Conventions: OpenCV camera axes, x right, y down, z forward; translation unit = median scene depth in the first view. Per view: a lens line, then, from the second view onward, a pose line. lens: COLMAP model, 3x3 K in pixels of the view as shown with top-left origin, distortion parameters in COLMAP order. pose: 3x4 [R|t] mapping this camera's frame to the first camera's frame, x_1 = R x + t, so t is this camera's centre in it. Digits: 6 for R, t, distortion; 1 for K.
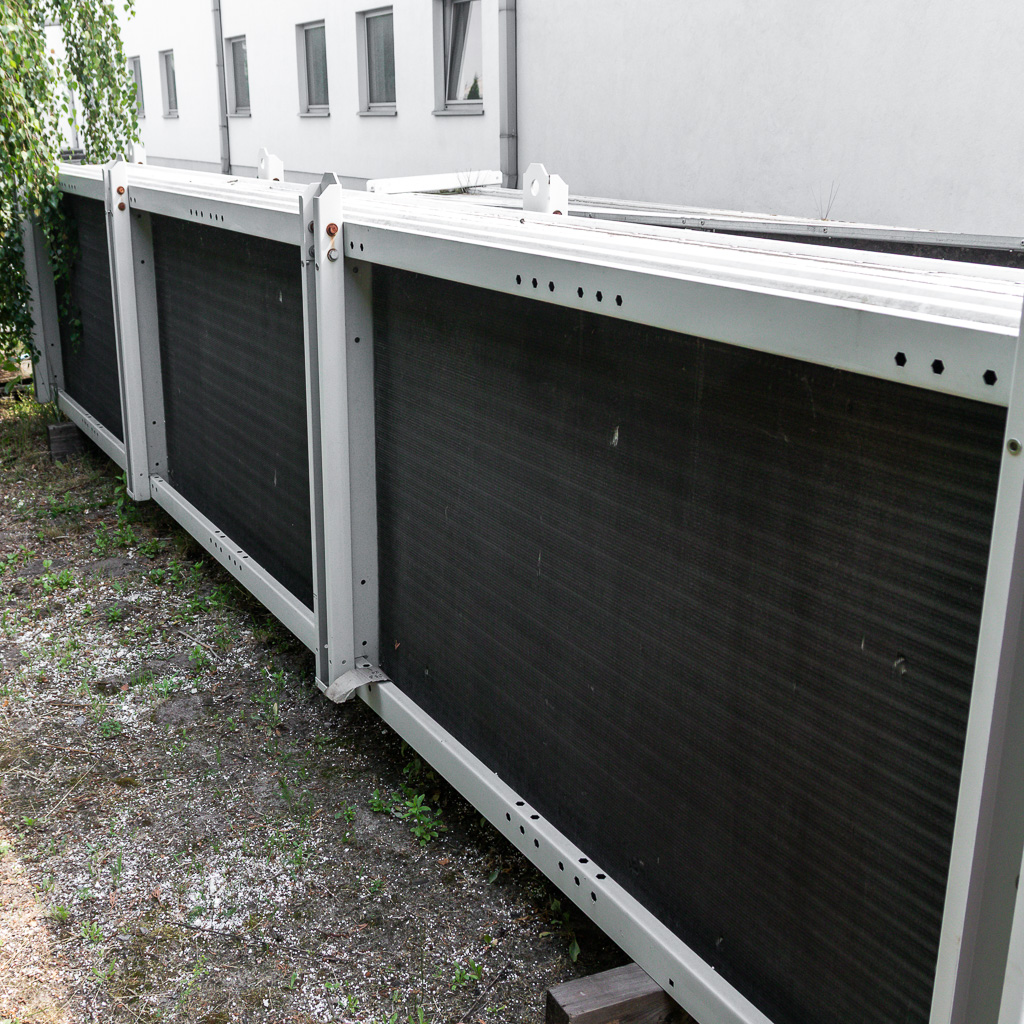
lens RADIAL K [[1237.7, 0, 512.0], [0, 1237.7, 512.0], [0, 0, 1]] dist [0.068565, 0.016833]
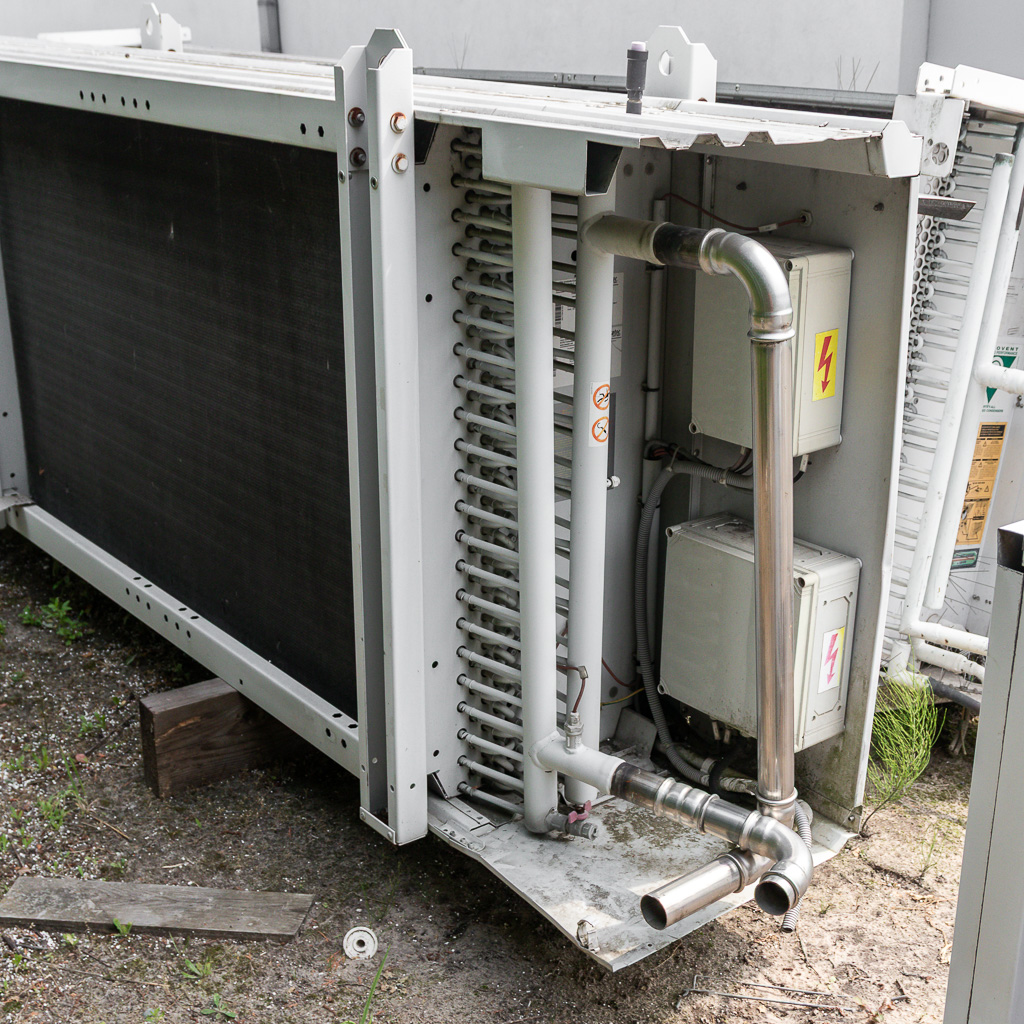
lens RADIAL K [[1443.5, 0, 512.0], [0, 1443.5, 512.0], [0, 0, 1]] dist [0.095453, 0.048147]
pose [[0.989767, -0.056915, 0.130854, 0.168009], [0.050385, 0.997339, 0.052687, 0.119269], [-0.133504, -0.045554, 0.990001, -0.331559]]
